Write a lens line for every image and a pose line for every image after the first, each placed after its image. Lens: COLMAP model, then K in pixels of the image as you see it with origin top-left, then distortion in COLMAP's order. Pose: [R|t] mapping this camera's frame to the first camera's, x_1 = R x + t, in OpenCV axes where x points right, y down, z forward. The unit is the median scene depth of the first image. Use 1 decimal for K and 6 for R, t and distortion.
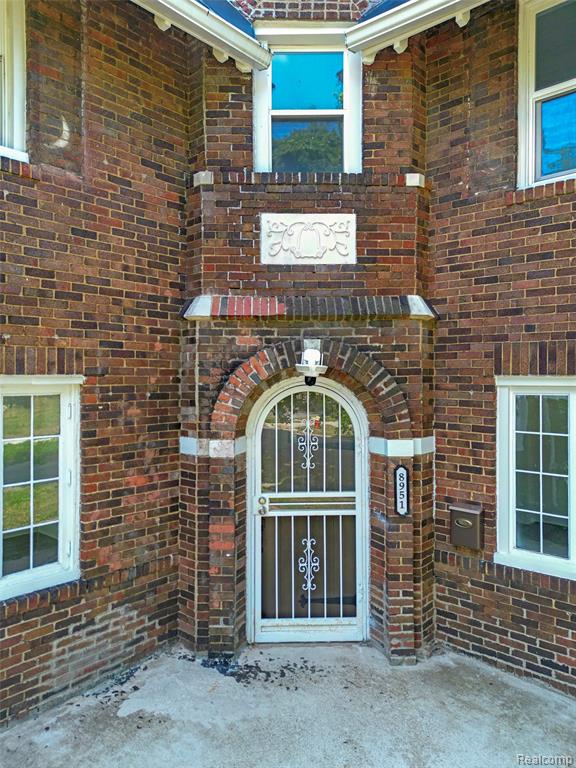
lens RADIAL K [[541.5, 0, 288.4], [0, 541.5, 383.7], [0, 0, 1]] dist [0.037445, -0.023003]
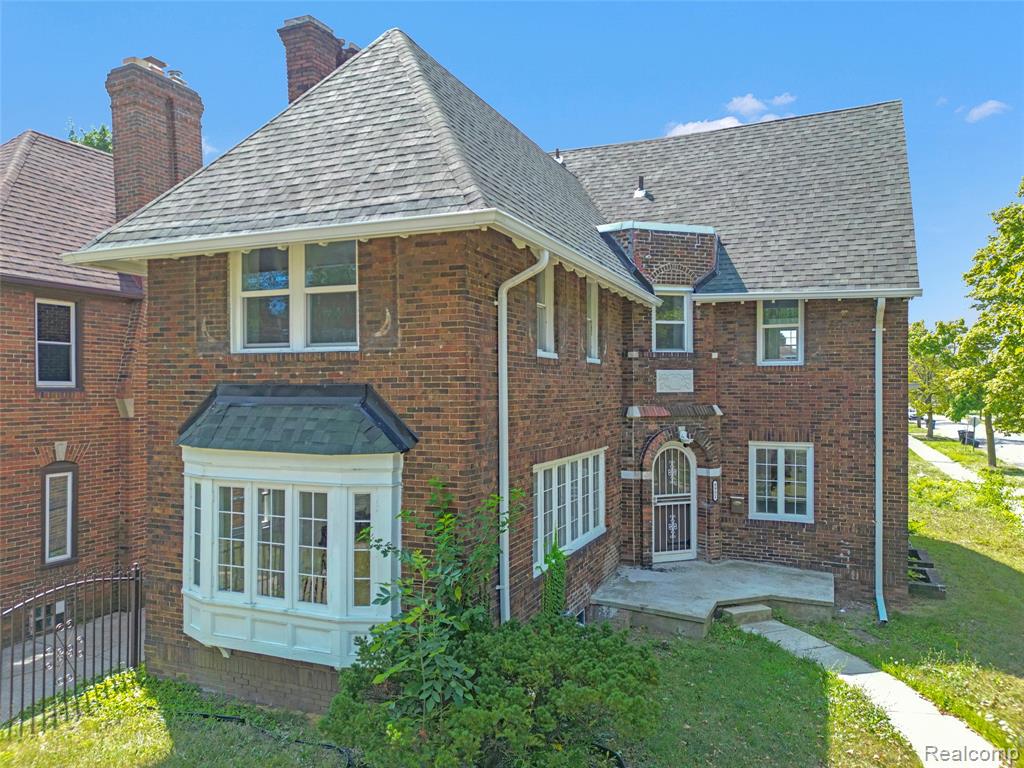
lens RADIAL K [[722.0, 0, 510.4], [0, 722.0, 378.9], [0, 0, 1]] dist [0.037445, -0.023003]
pose [[0.953538, 0.002516, 0.301262, -1.519244], [0.001173, 0.999927, -0.012062, -0.239456], [-0.301271, 0.011855, 0.953465, -1.659996]]
